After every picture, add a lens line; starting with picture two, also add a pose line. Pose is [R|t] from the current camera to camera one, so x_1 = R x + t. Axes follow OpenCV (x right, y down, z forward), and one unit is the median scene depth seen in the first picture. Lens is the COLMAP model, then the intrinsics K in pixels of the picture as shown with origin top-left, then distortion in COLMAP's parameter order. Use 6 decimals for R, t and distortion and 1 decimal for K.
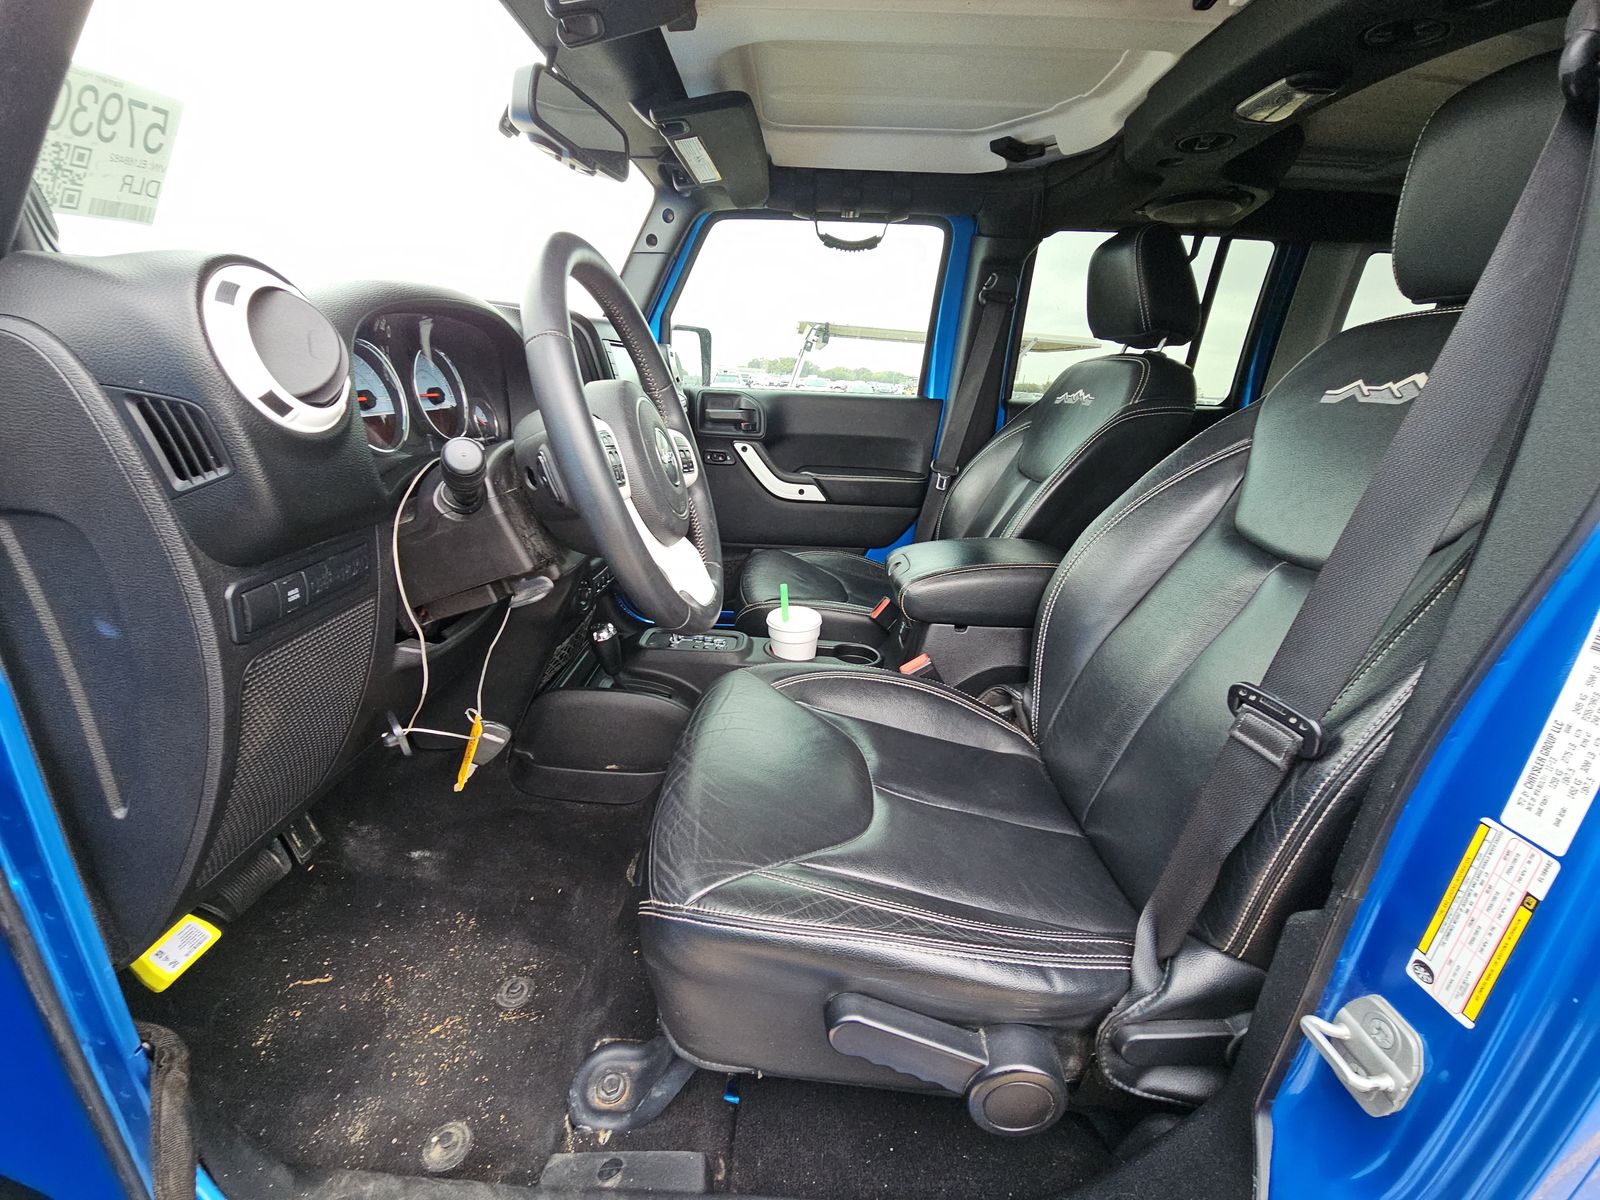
lens RADIAL K [[647.1, 0, 791.3], [0, 647.1, 598.7], [0, 0, 1]] dist [0.000244, -0.000104]
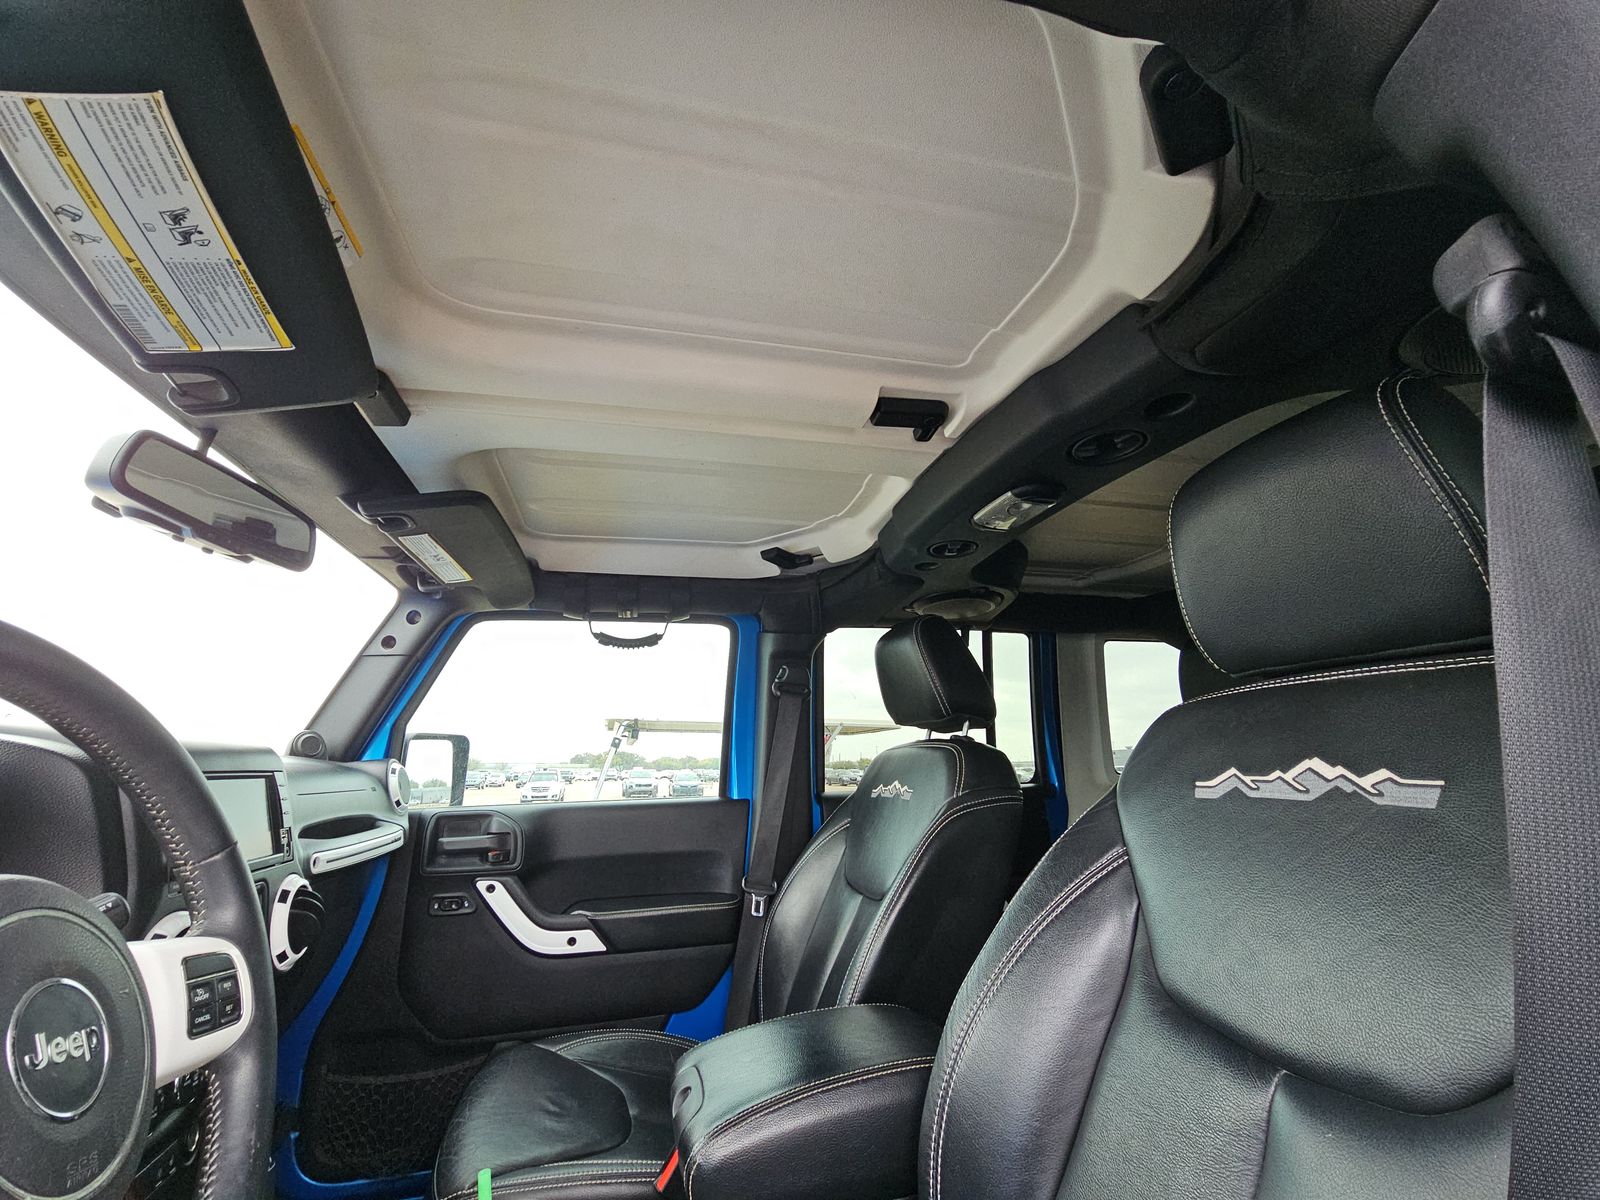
lens RADIAL K [[647.1, 0, 791.3], [0, 647.1, 598.7], [0, 0, 1]] dist [0.000244, -0.000104]
pose [[0.965413, 0.000167, 0.260726, 0.078053], [0.142779, 0.836389, -0.529214, -0.081900], [-0.218157, 0.548136, 0.807437, 0.179132]]
